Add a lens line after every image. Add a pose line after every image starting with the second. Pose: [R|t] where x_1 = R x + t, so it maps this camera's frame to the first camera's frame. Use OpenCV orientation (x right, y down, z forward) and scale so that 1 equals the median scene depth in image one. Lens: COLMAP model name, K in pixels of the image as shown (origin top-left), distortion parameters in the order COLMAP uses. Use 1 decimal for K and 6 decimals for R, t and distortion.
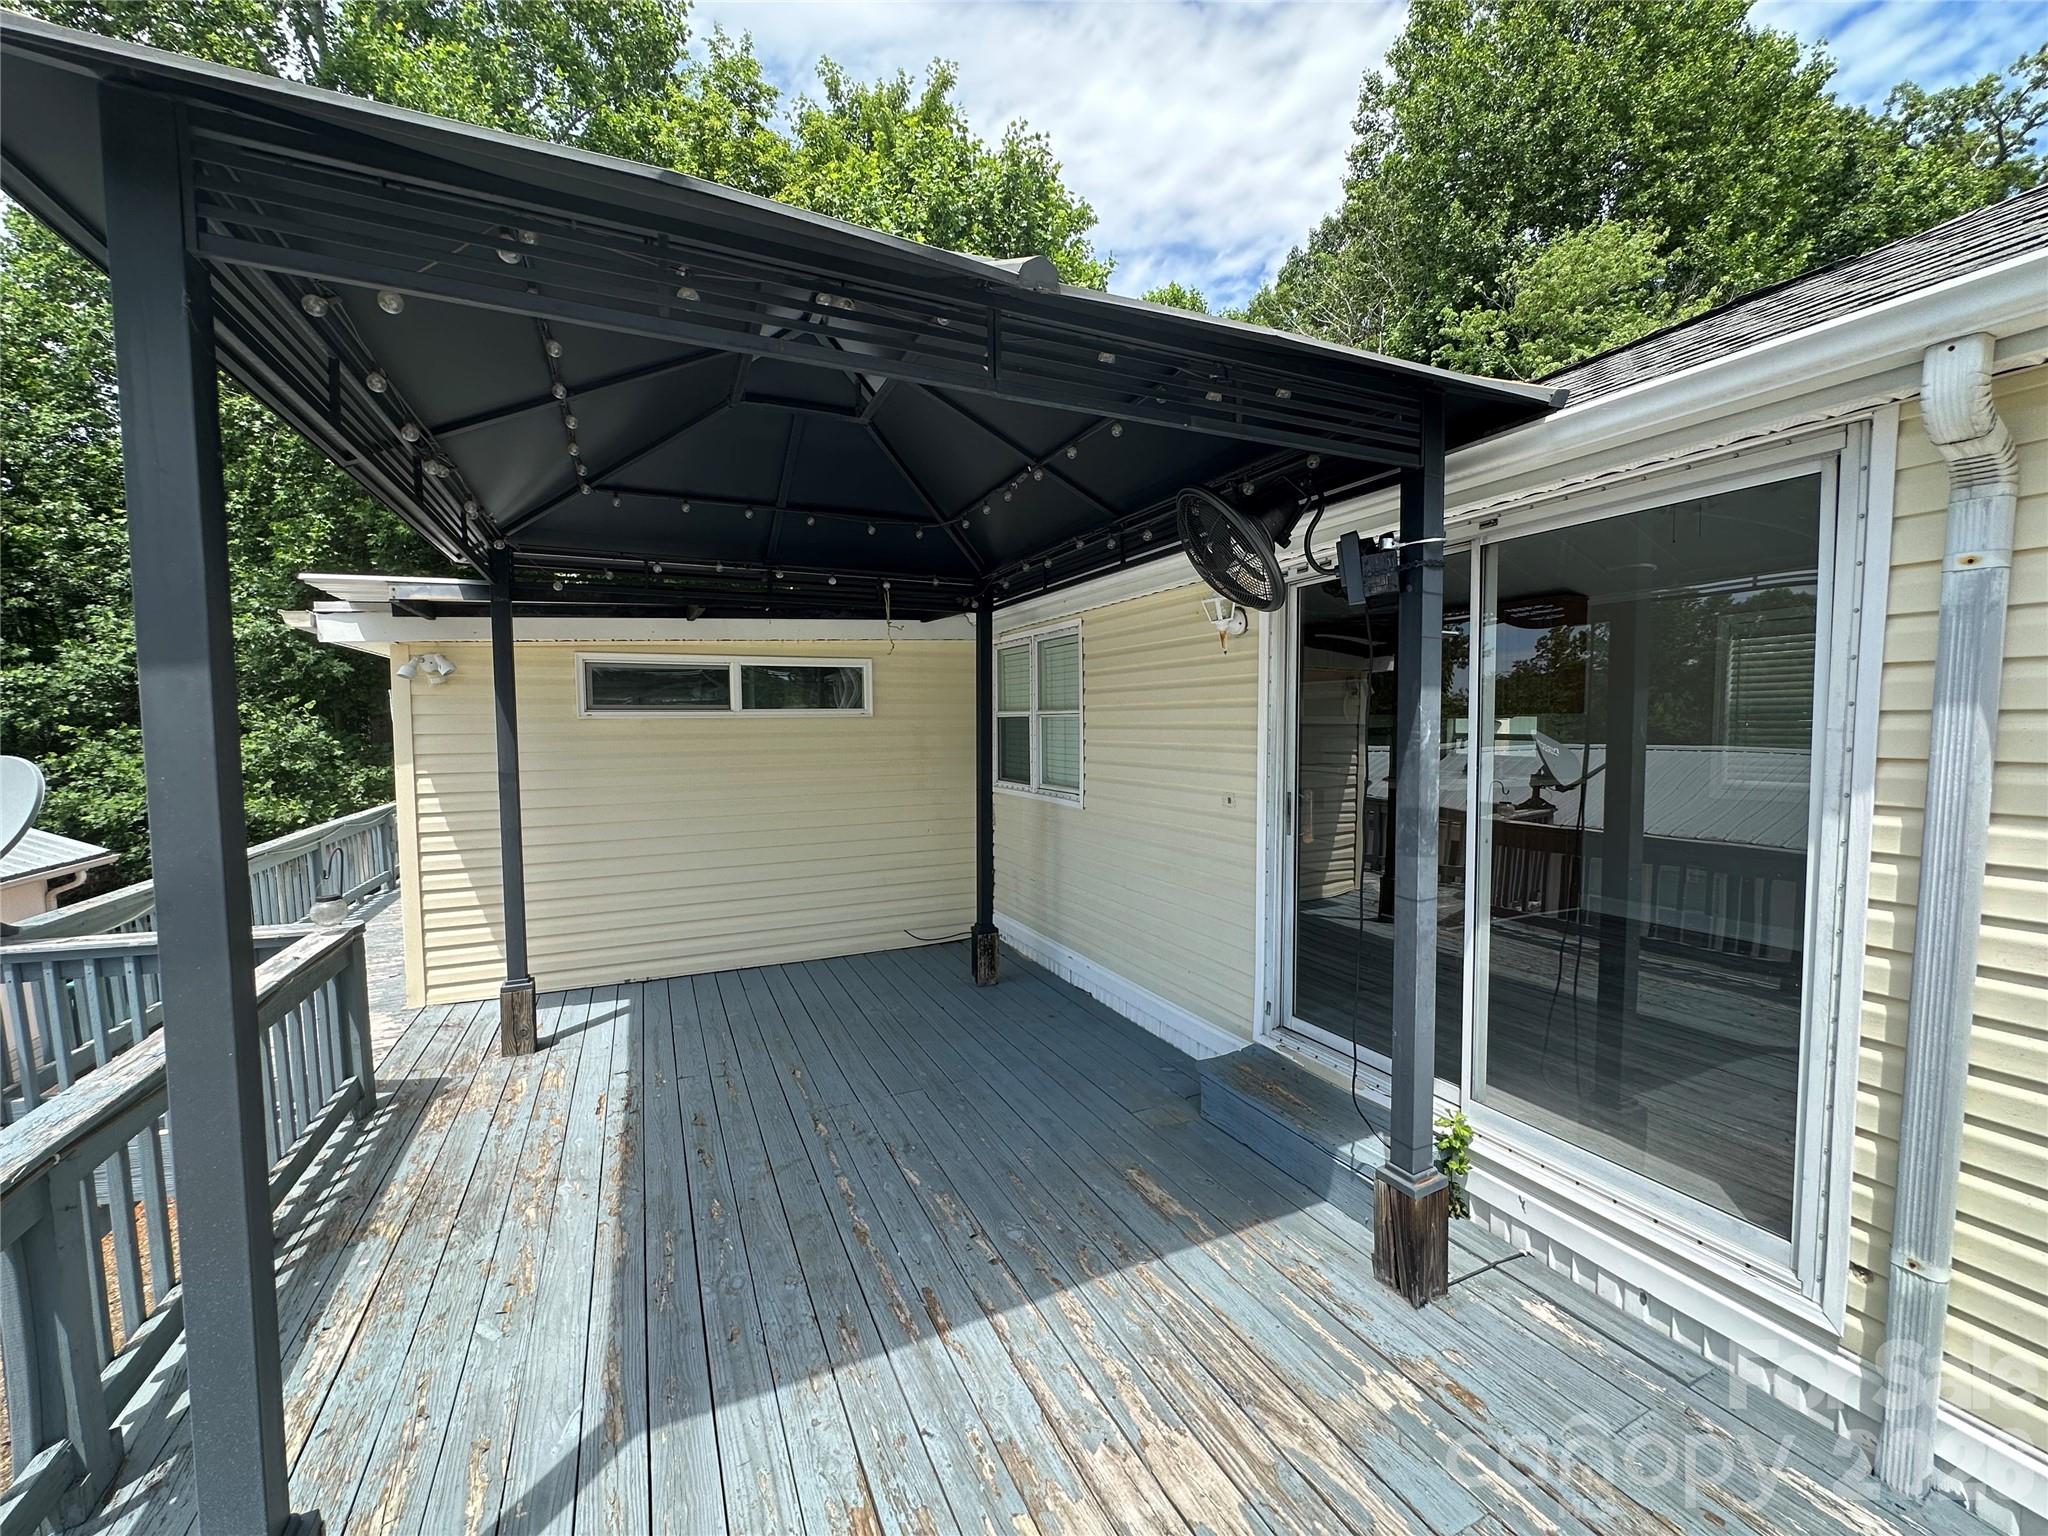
lens RADIAL K [[824.3, 0, 1031.5], [0, 824.3, 763.3], [0, 0, 1]] dist [-0.004466, 0.000979]
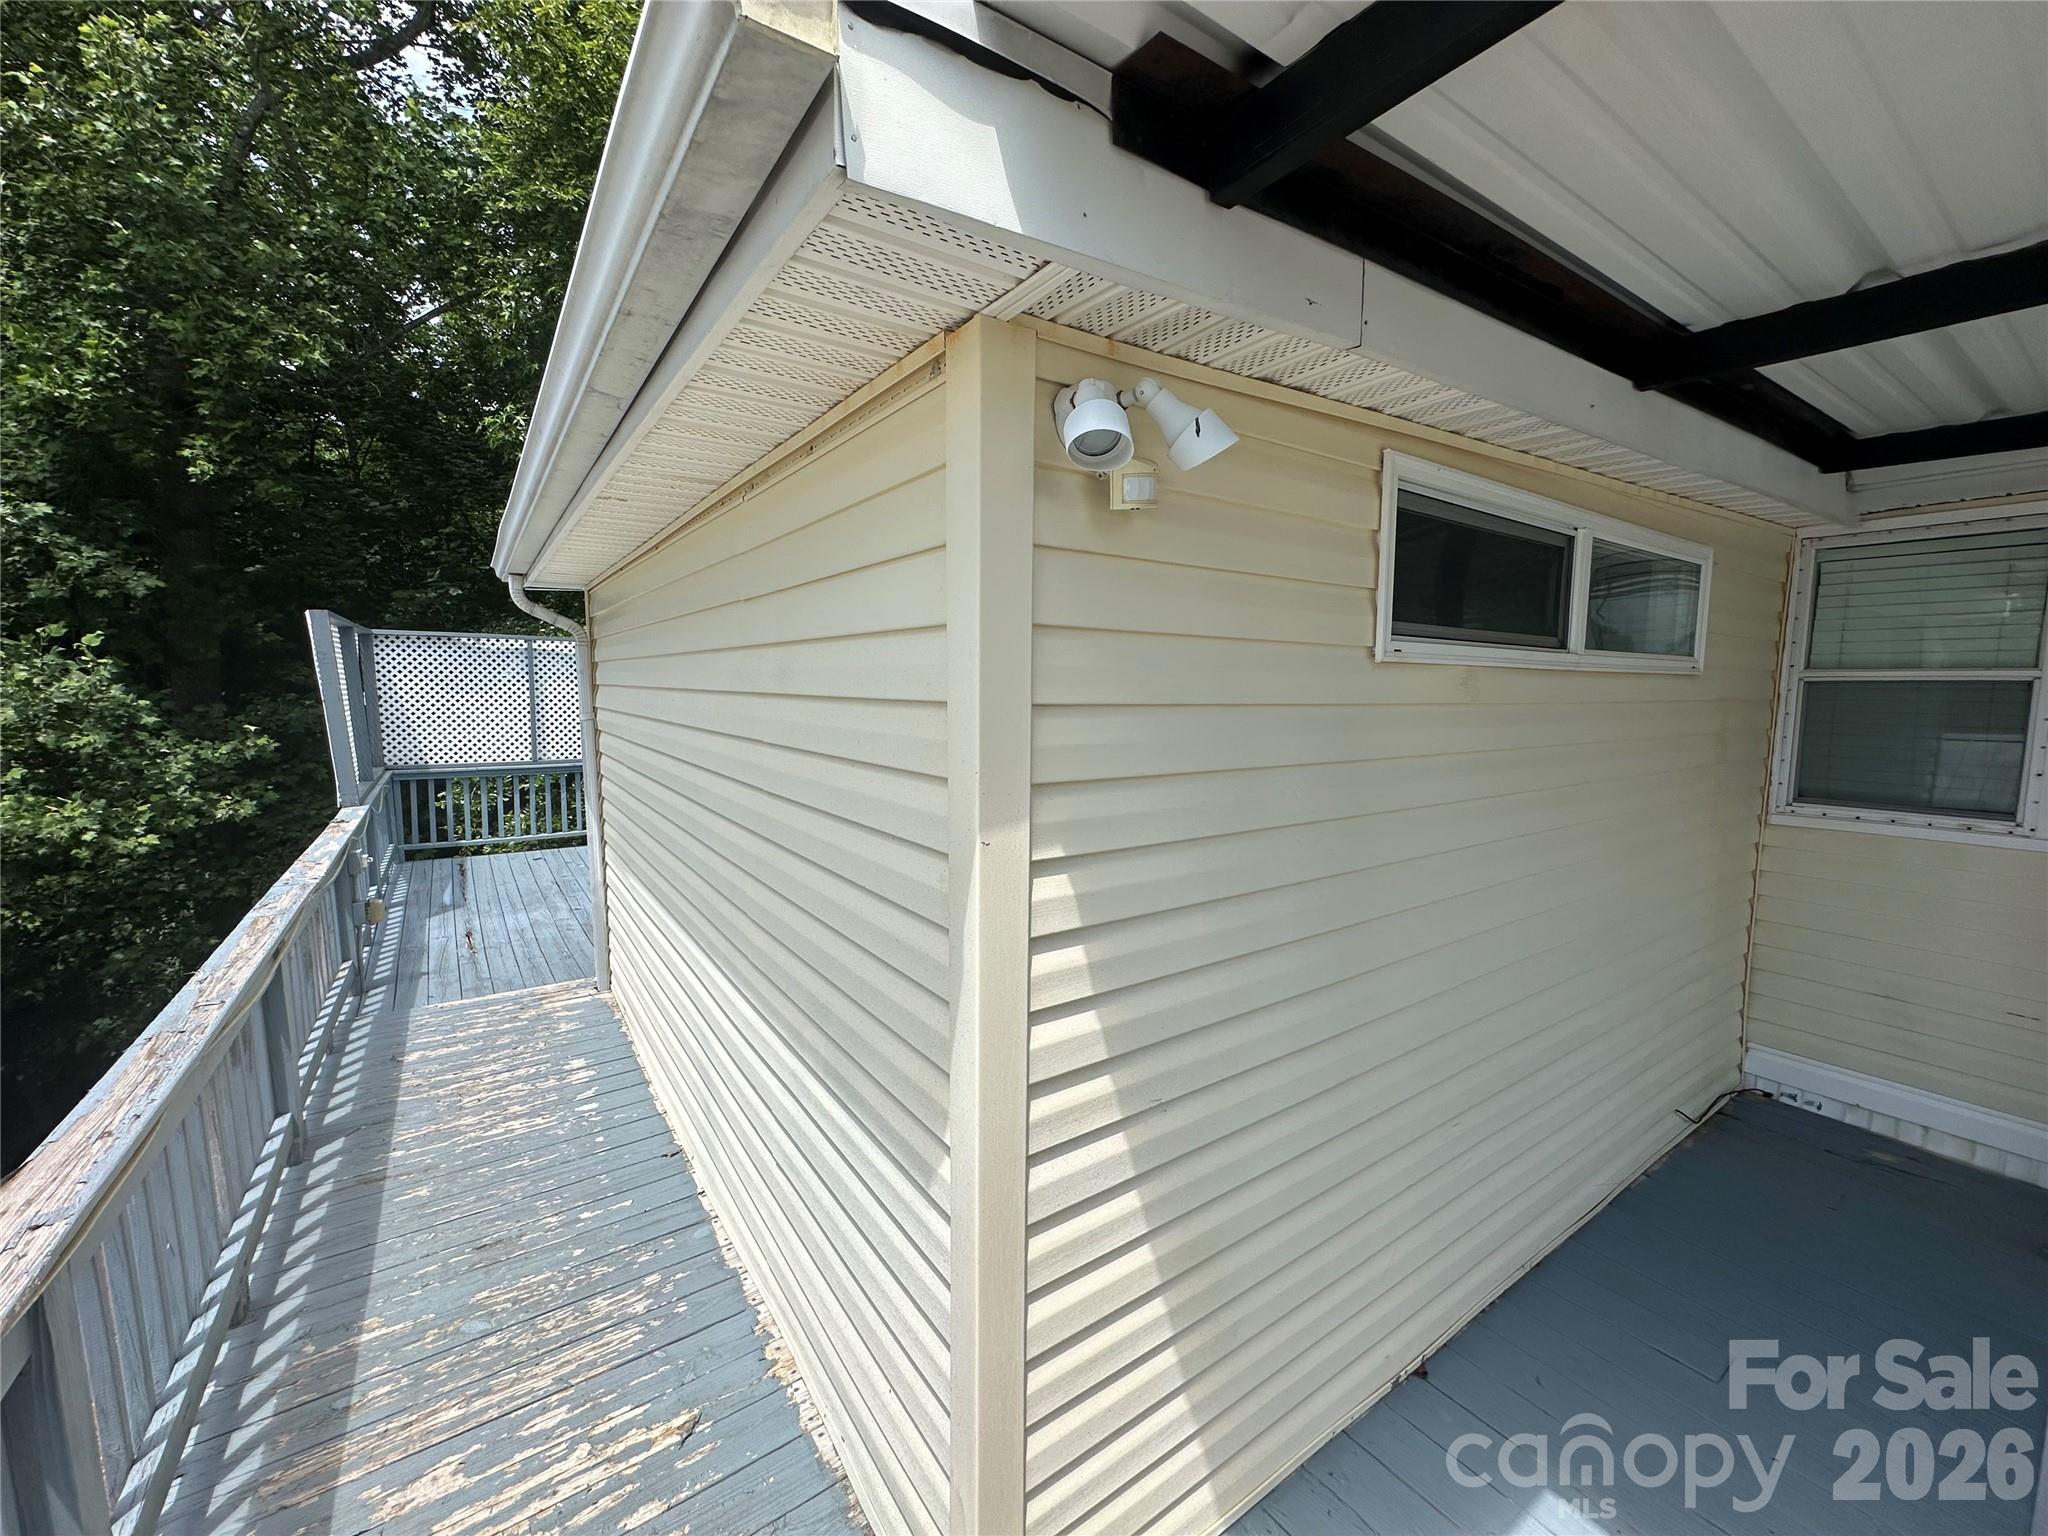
lens RADIAL K [[824.3, 0, 1027.0], [0, 824.3, 764.1], [0, 0, 1]] dist [-0.004466, 0.000979]
pose [[0.985375, 0.001831, 0.170392, -0.261404], [-0.008713, 0.999175, 0.039655, -0.008837], [-0.170179, -0.040559, 0.984578, 0.247002]]
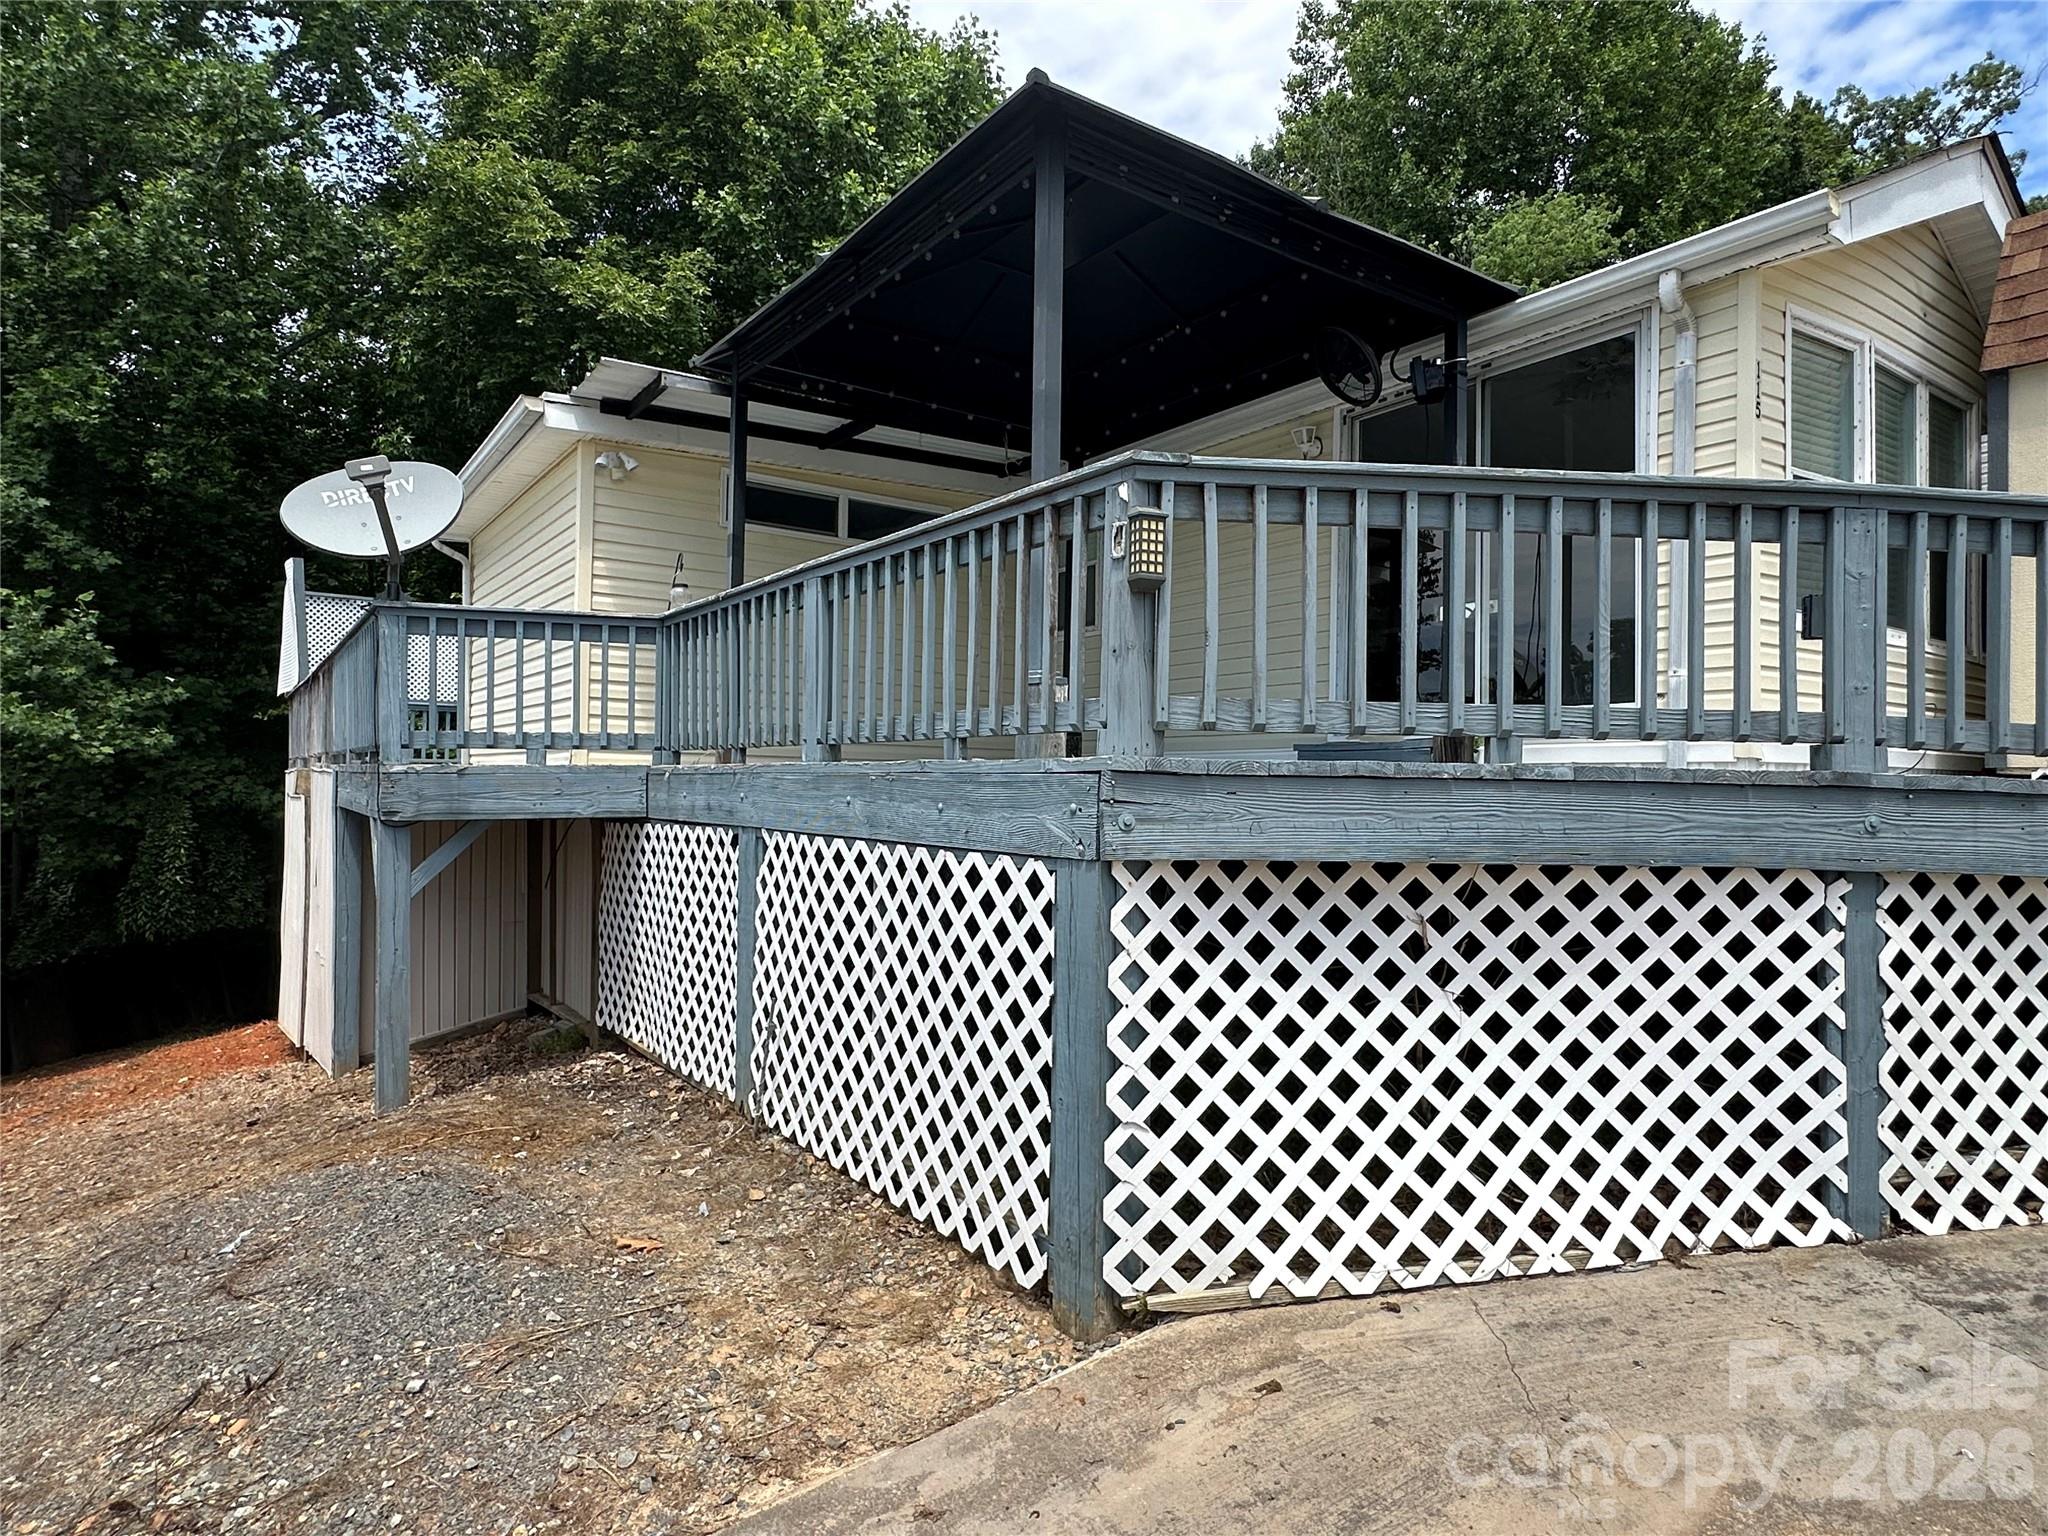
lens RADIAL K [[1173.4, 0, 1023.7], [0, 1173.4, 767.2], [0, 0, 1]] dist [-0.003028, 0.001958]
pose [[0.985177, 0.030048, 0.168891, -0.142305], [-0.017745, 0.997109, -0.073887, 0.134388], [-0.170622, 0.069795, 0.982861, -0.215135]]
